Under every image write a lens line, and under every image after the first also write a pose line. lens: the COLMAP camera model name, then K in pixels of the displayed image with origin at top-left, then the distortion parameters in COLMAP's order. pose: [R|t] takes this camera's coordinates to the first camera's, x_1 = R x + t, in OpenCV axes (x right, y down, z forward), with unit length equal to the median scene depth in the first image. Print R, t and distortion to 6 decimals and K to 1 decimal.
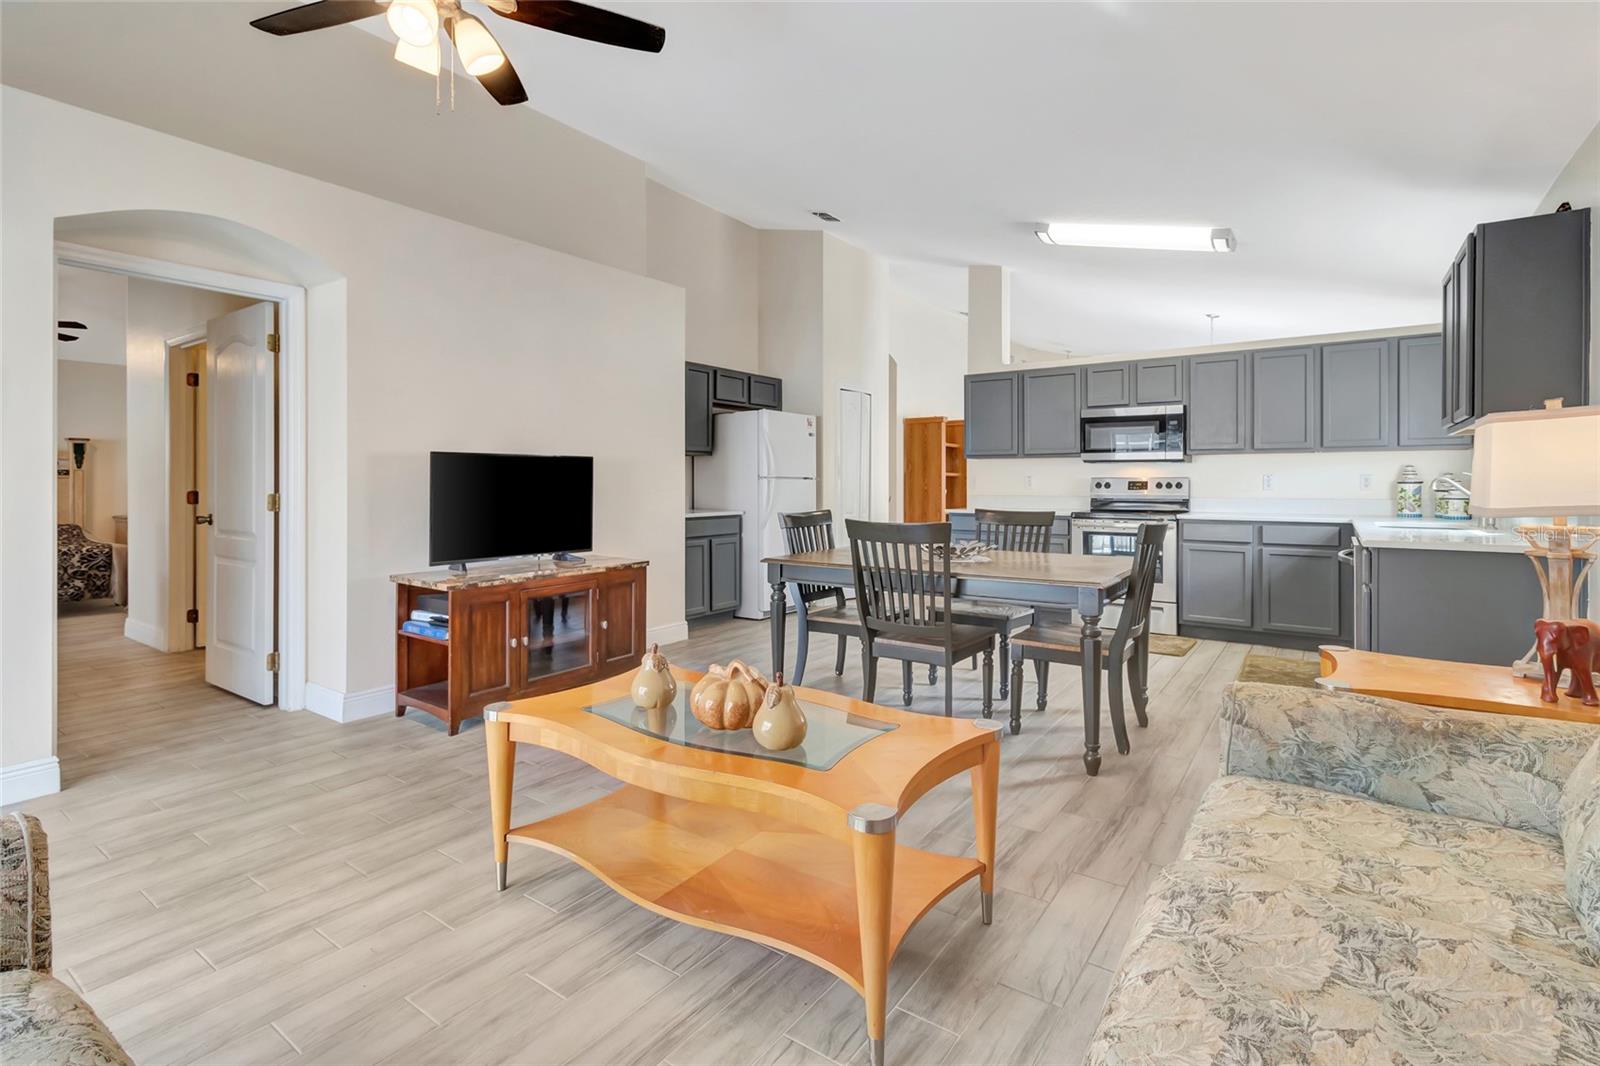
lens RADIAL K [[745.7, 0, 810.4], [0, 745.7, 487.5], [0, 0, 1]] dist [0.000307, 0.000054]
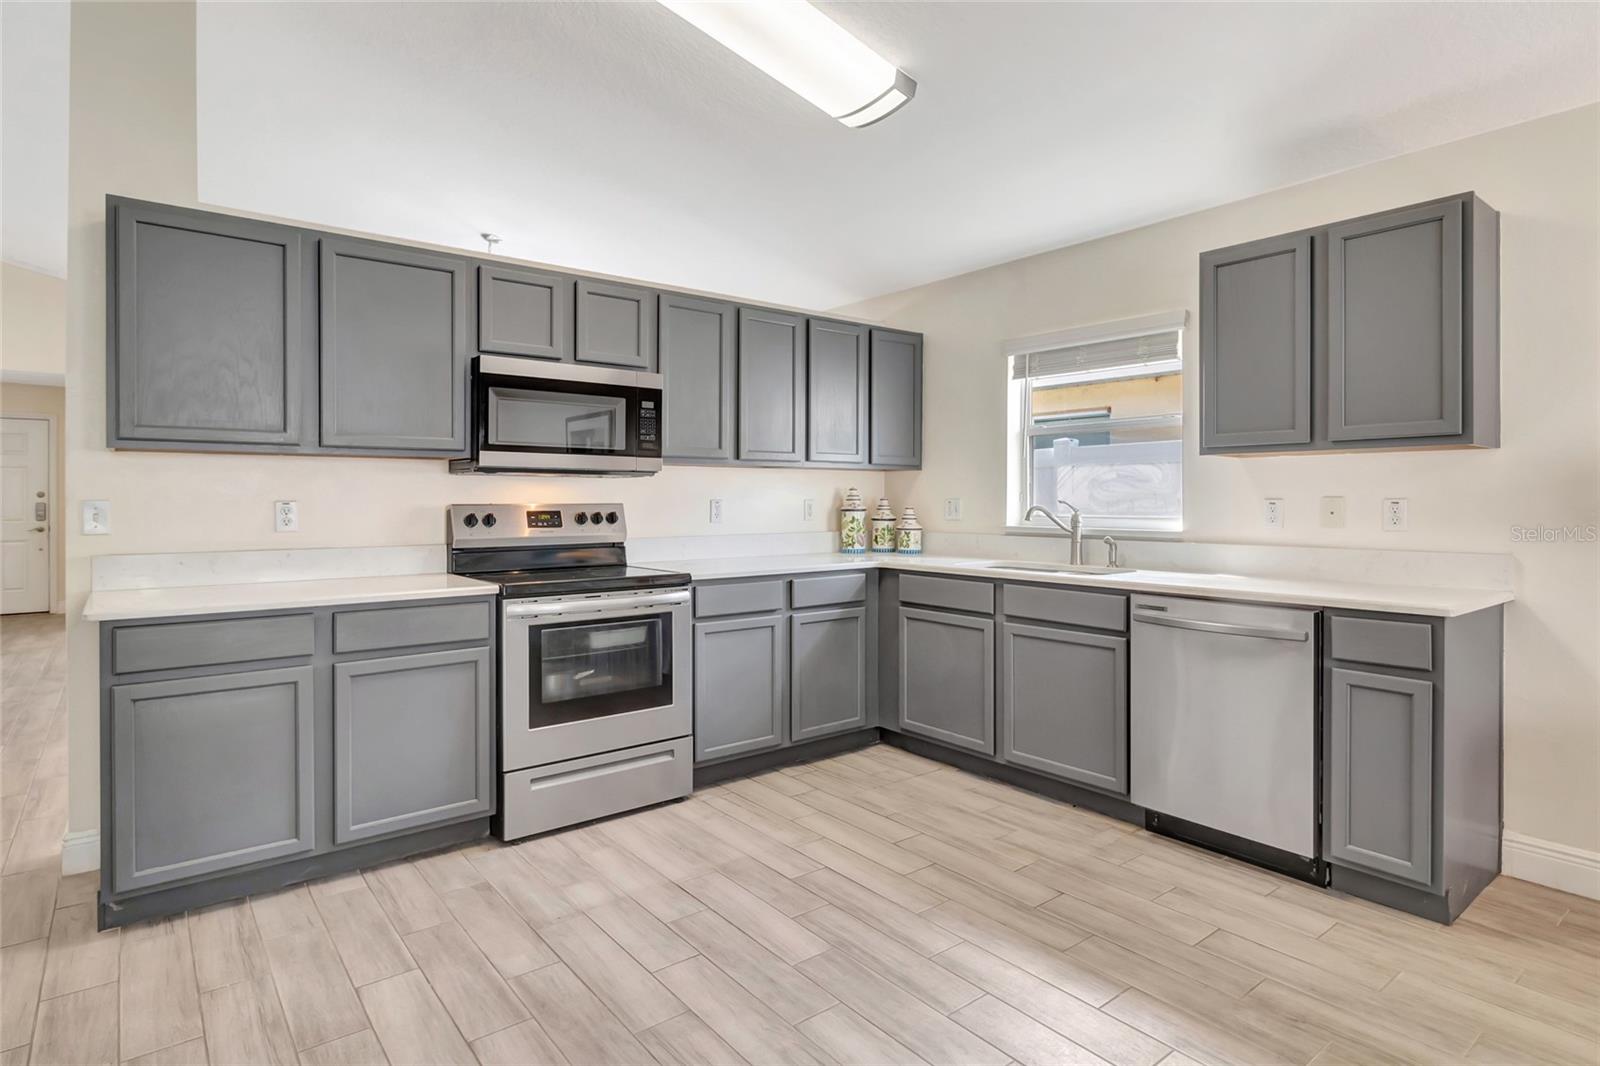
lens RADIAL K [[852.8, 0, 812.0], [0, 852.8, 500.4], [0, 0, 1]] dist [0.001659, 0.000354]
pose [[0.278844, -0.004039, 0.960328, -0.081598], [0.005161, 0.999983, 0.002707, -0.017347], [-0.960323, 0.004202, 0.278860, 0.698893]]
